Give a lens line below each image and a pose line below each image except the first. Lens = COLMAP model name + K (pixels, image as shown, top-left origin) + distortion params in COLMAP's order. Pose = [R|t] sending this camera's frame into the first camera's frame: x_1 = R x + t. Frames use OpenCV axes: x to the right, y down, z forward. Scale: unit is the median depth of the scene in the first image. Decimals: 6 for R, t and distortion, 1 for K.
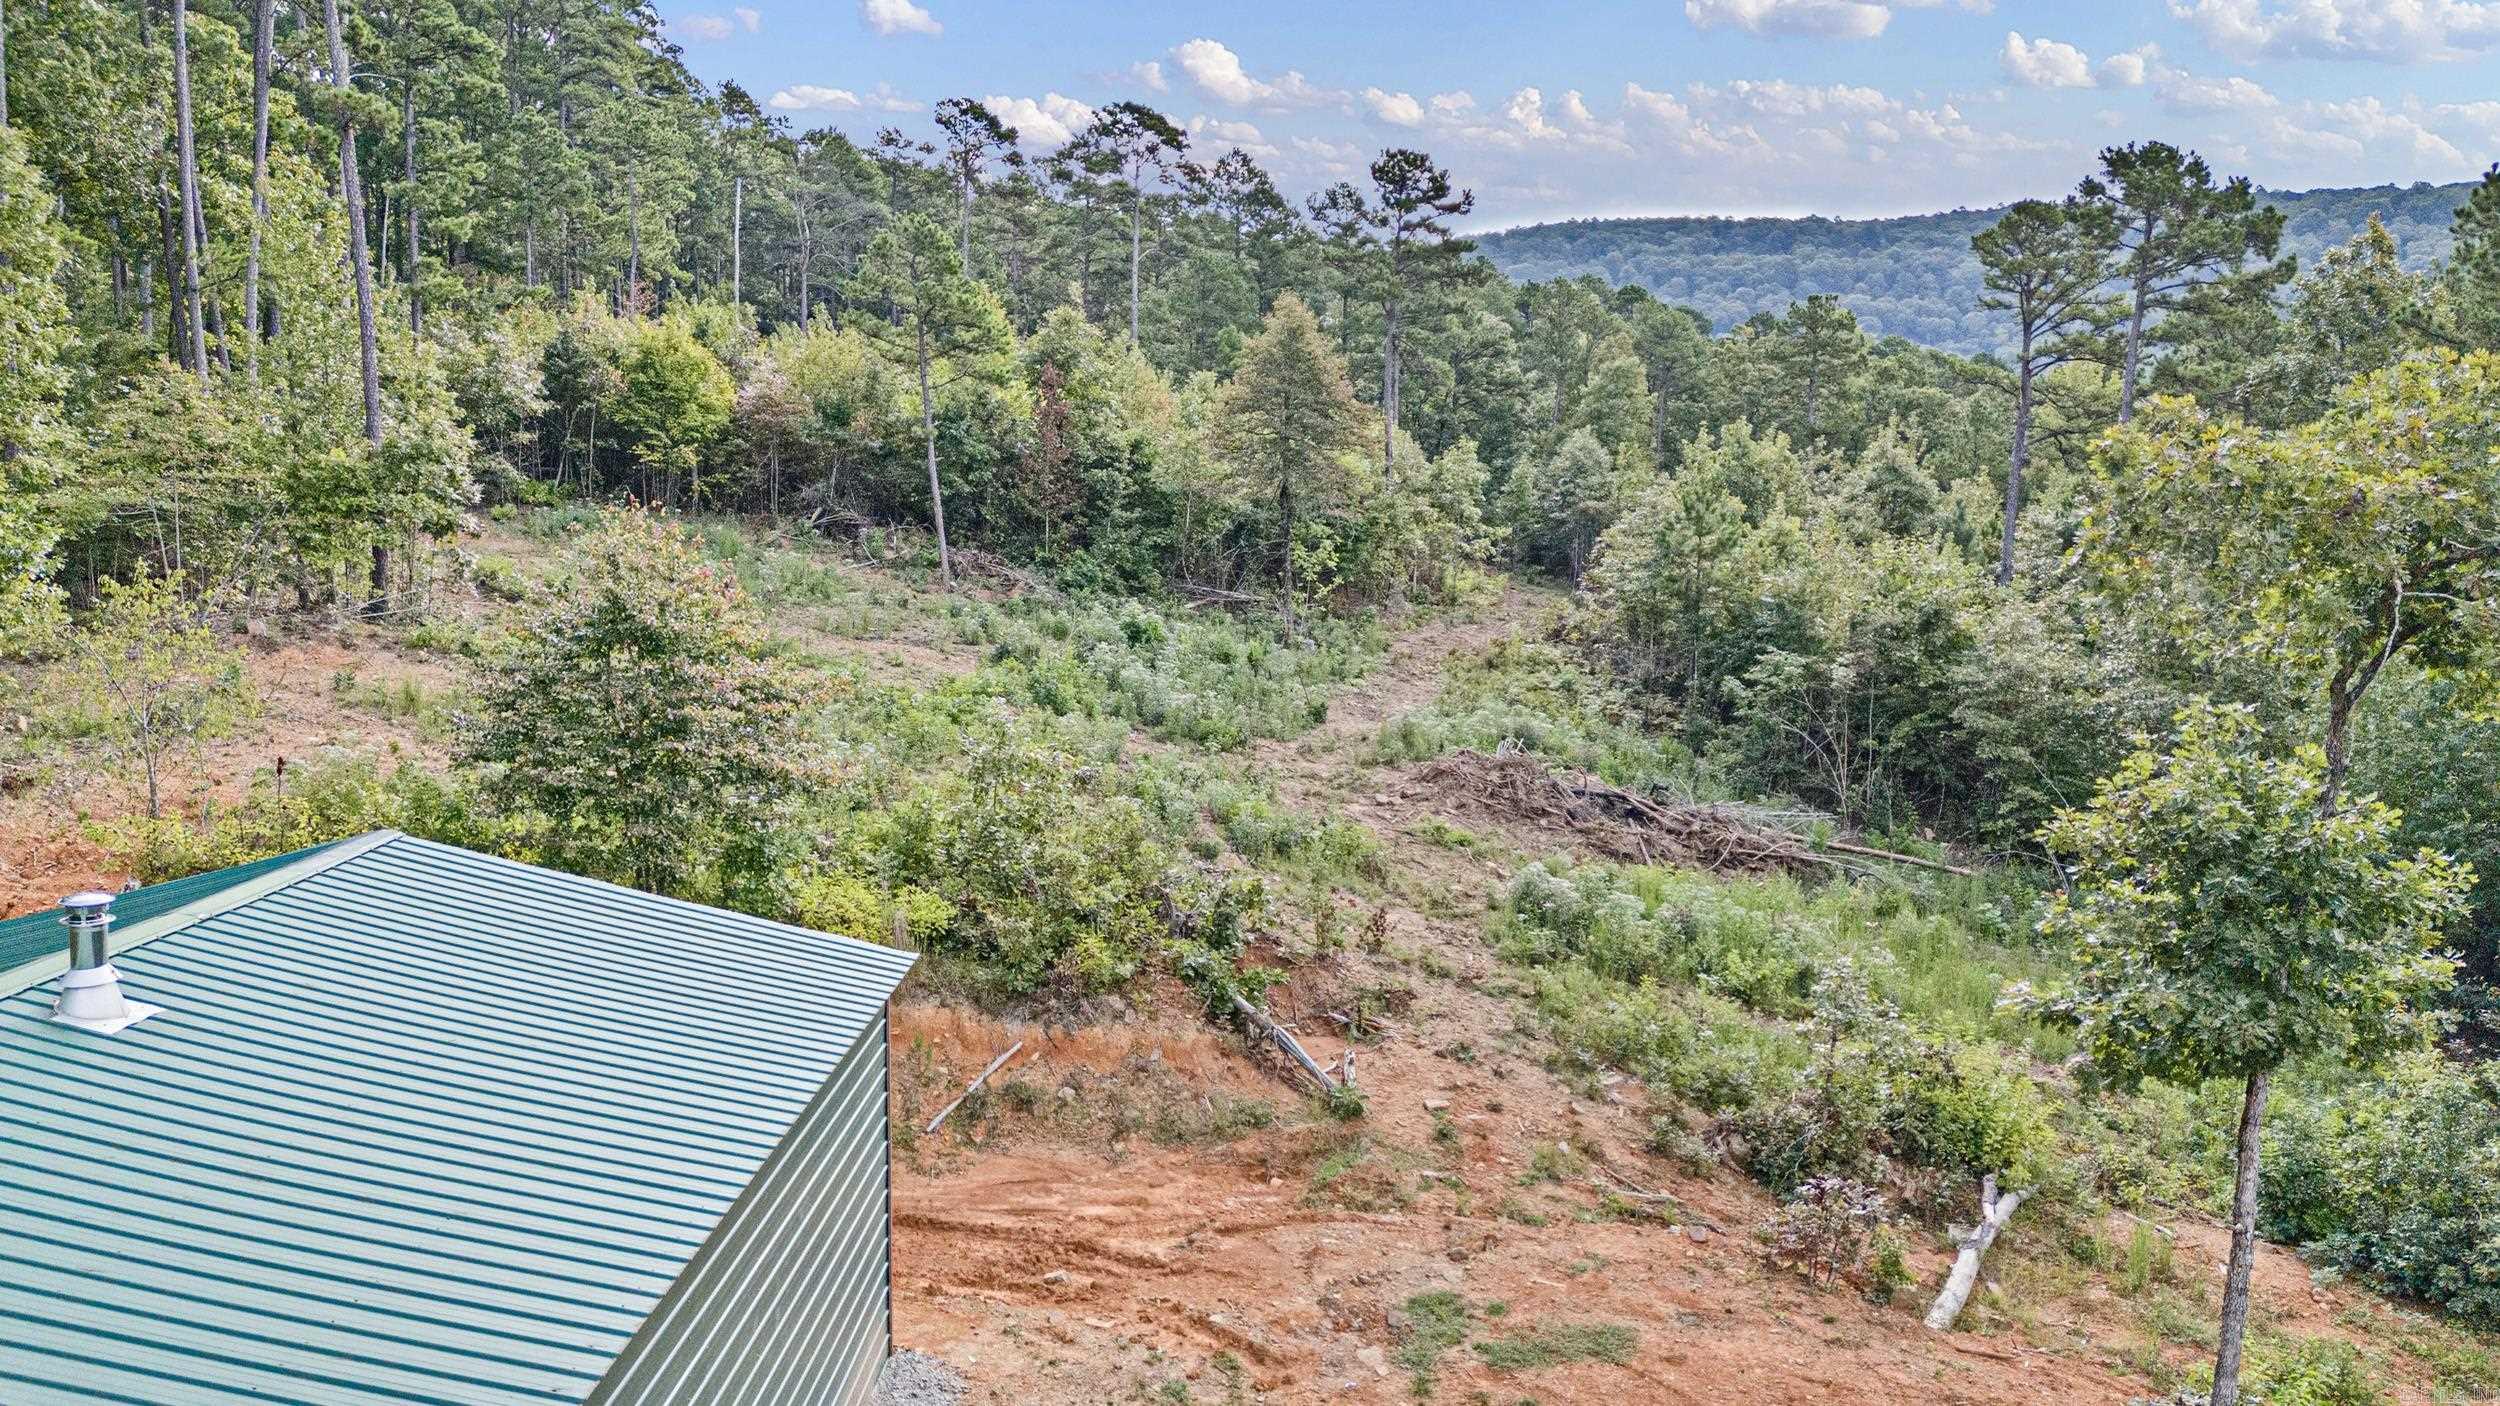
lens RADIAL K [[1846.9, 0, 1250.0], [0, 1846.9, 703.0], [0, 0, 1]] dist [0.053887, -0.049193]
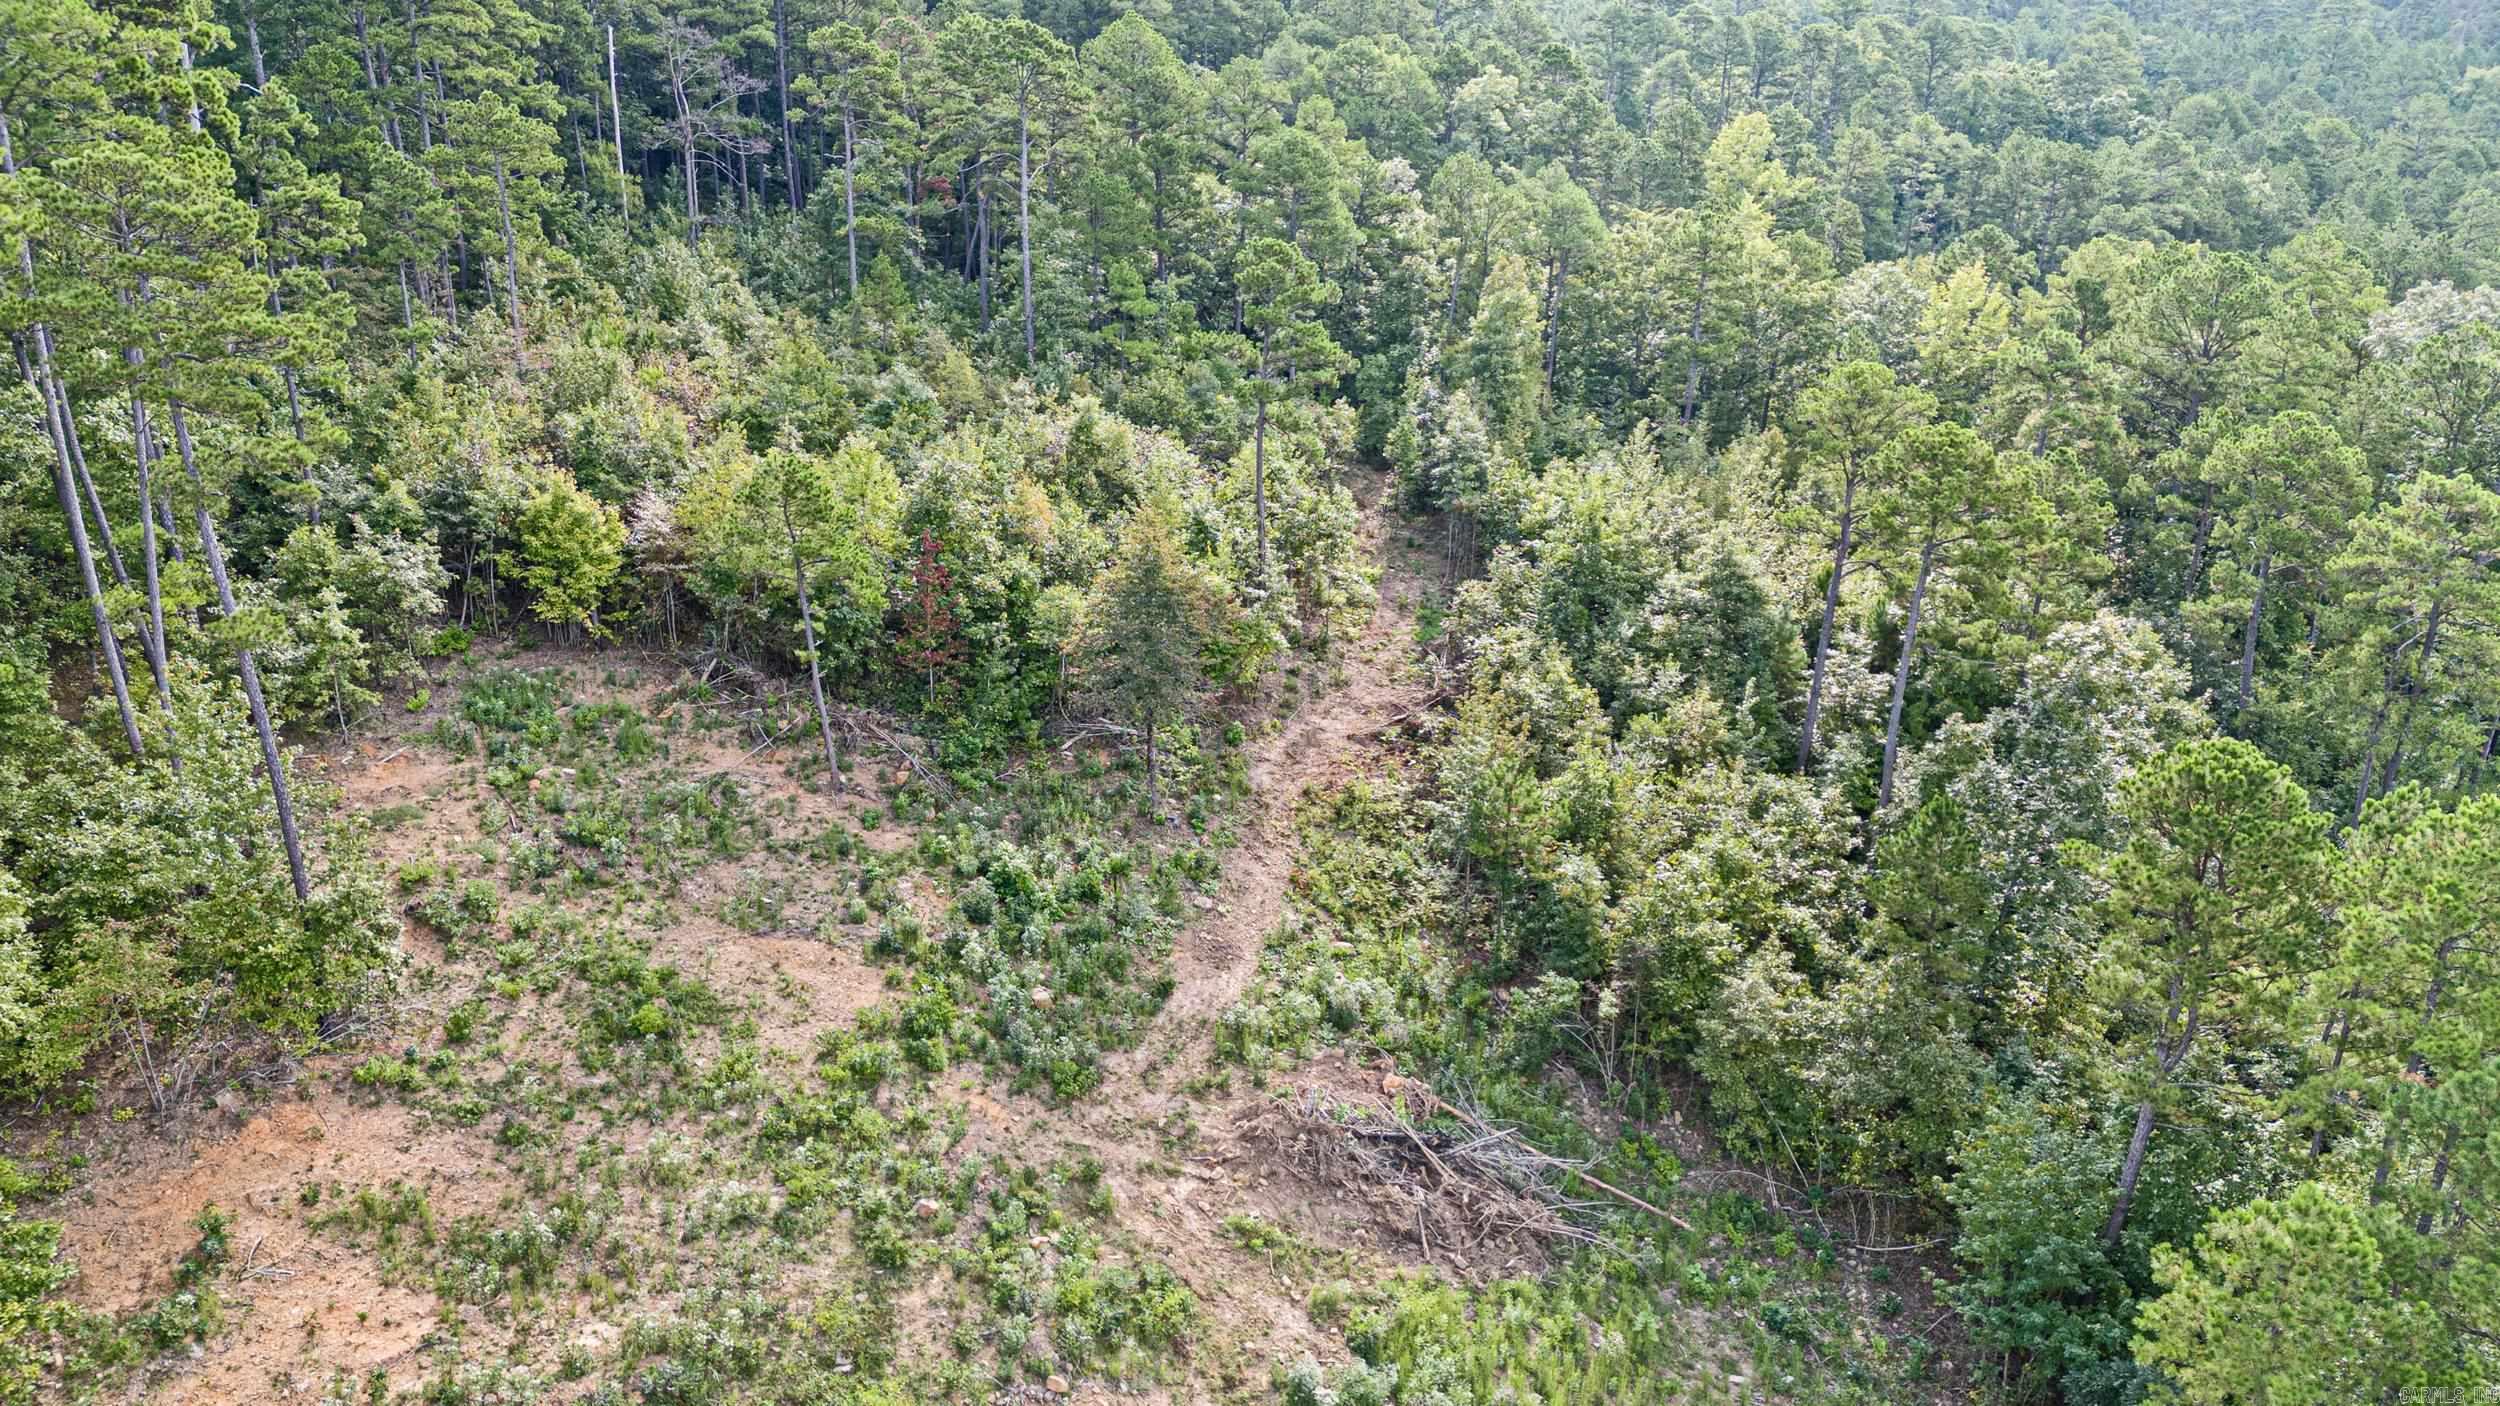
lens RADIAL K [[1846.9, 0, 1250.0], [0, 1846.9, 703.0], [0, 0, 1]] dist [0.053887, -0.049193]
pose [[0.999705, -0.013713, 0.020037, 0.053280], [0.007421, 0.958316, 0.285615, -0.384062], [-0.023118, -0.285382, 0.958135, -0.038922]]
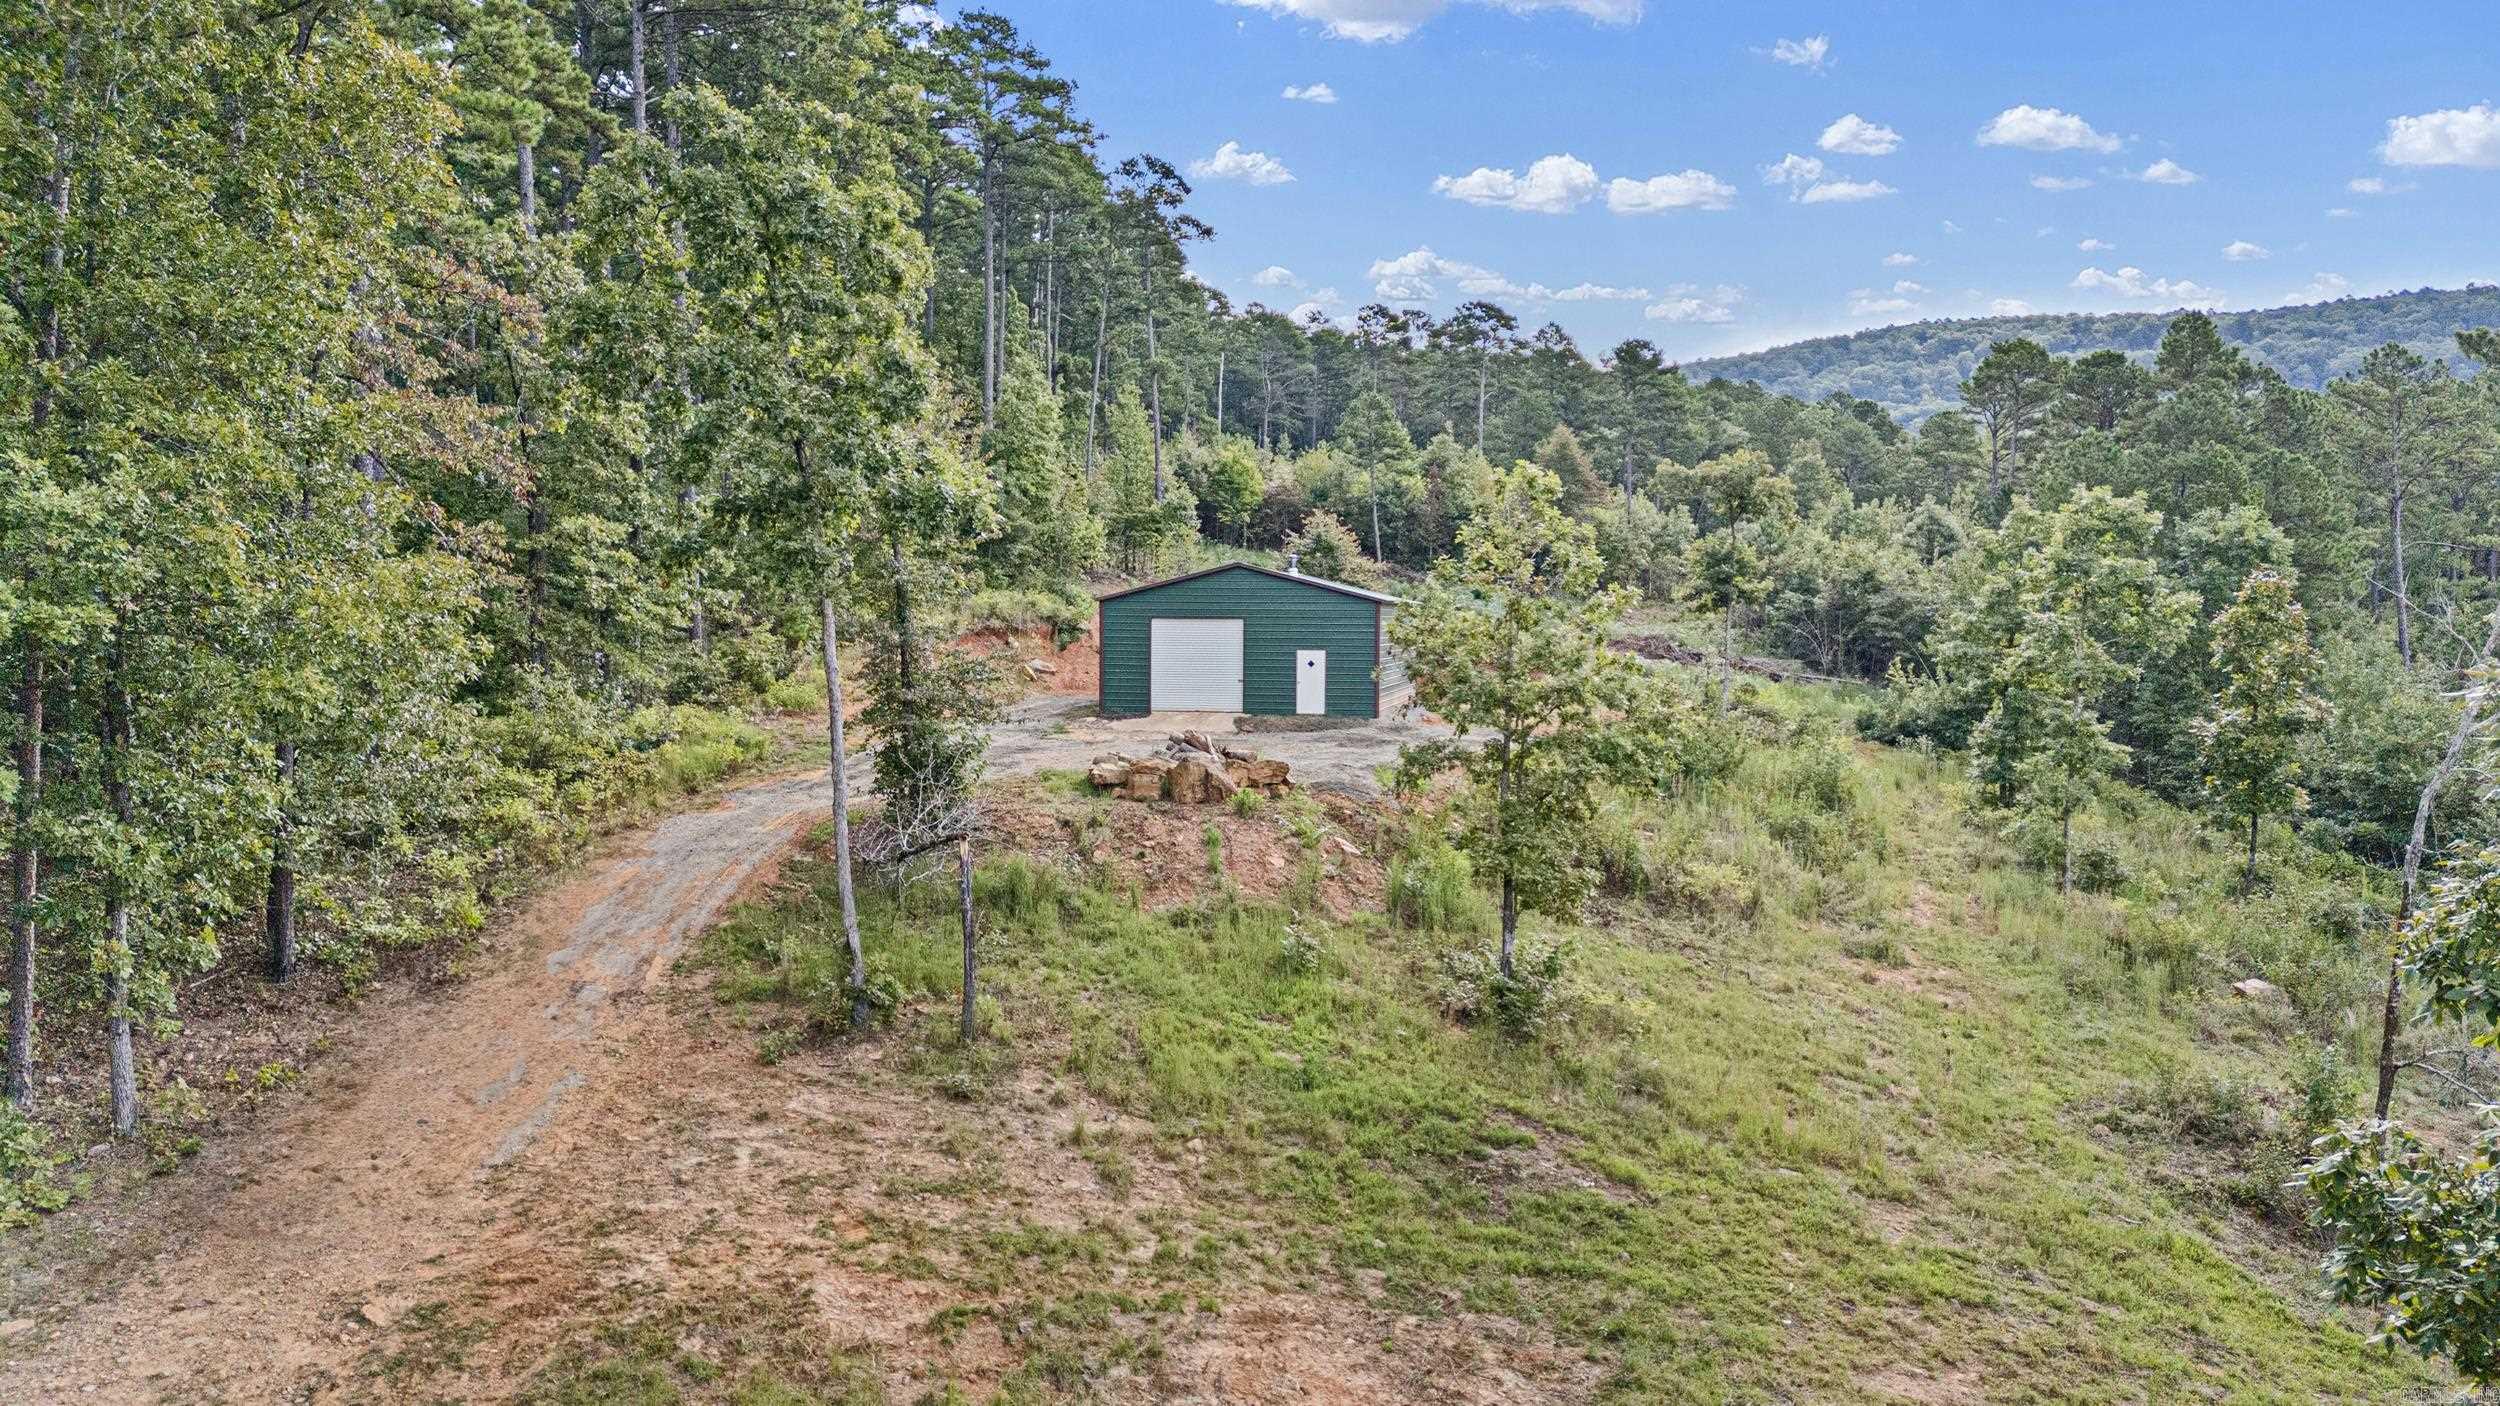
lens RADIAL K [[1842.3, 0, 1250.0], [0, 1842.3, 703.0], [0, 0, 1]] dist [0.041664, -0.155683]
pose [[0.981857, 0.000388, -0.189621, 0.062579], [-0.011220, 0.998364, -0.056058, 0.163215], [0.189289, 0.057168, 0.980256, -0.847155]]
